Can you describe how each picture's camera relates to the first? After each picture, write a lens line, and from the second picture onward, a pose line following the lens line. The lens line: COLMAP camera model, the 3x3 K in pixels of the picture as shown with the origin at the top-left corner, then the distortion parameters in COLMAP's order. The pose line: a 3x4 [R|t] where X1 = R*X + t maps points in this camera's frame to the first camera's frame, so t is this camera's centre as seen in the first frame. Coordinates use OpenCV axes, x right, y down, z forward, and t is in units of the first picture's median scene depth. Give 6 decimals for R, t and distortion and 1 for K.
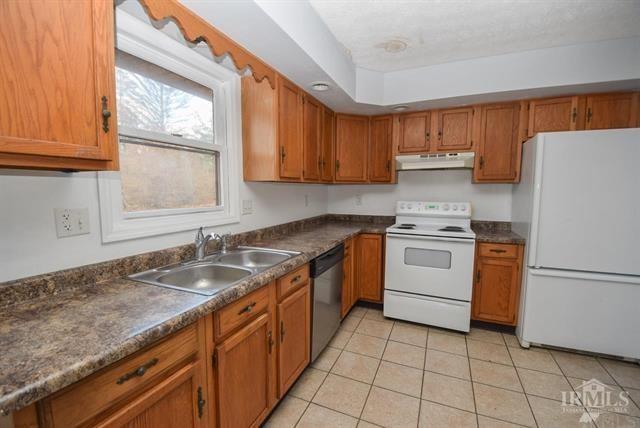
lens RADIAL K [[280.1, 0, 317.8], [0, 280.1, 216.8], [0, 0, 1]] dist [0.007585, -0.019323]
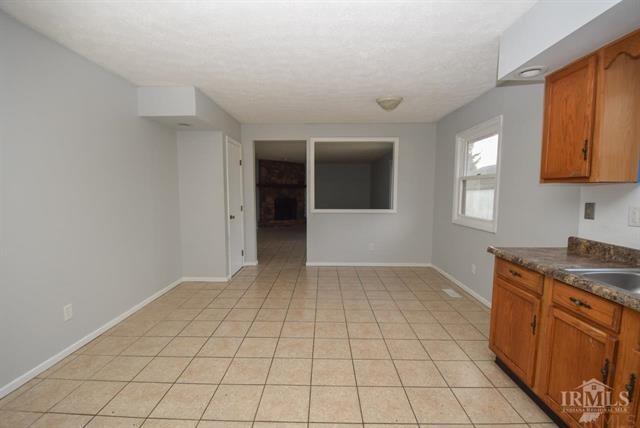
lens RADIAL K [[280.1, 0, 317.8], [0, 280.1, 216.8], [0, 0, 1]] dist [0.007585, -0.019323]
pose [[-0.921228, 0.029563, -0.387898, 0.596267], [-0.043169, 0.983182, 0.177455, -0.080971], [0.386620, 0.180222, -0.904458, 0.827240]]
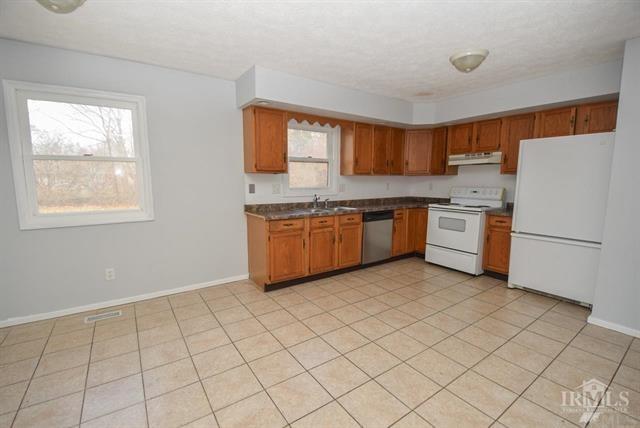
lens RADIAL K [[280.1, 0, 317.8], [0, 280.1, 216.8], [0, 0, 1]] dist [0.007585, -0.019323]
pose [[0.851161, 0.067835, -0.520503, 0.629906], [-0.050255, 0.997590, 0.047832, 0.079849], [0.522493, -0.014554, 0.852519, -0.765946]]
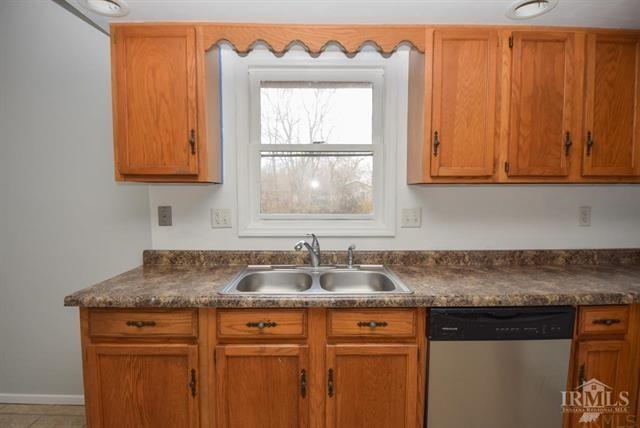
lens RADIAL K [[317.9, 0, 319.0], [0, 317.9, 216.0], [0, 0, 1]] dist [0.000287, 0.000008]
pose [[0.420110, 0.055025, -0.905803, 0.408786], [-0.085984, 0.996083, 0.020630, -0.035034], [0.903390, 0.069218, 0.423196, 0.386402]]
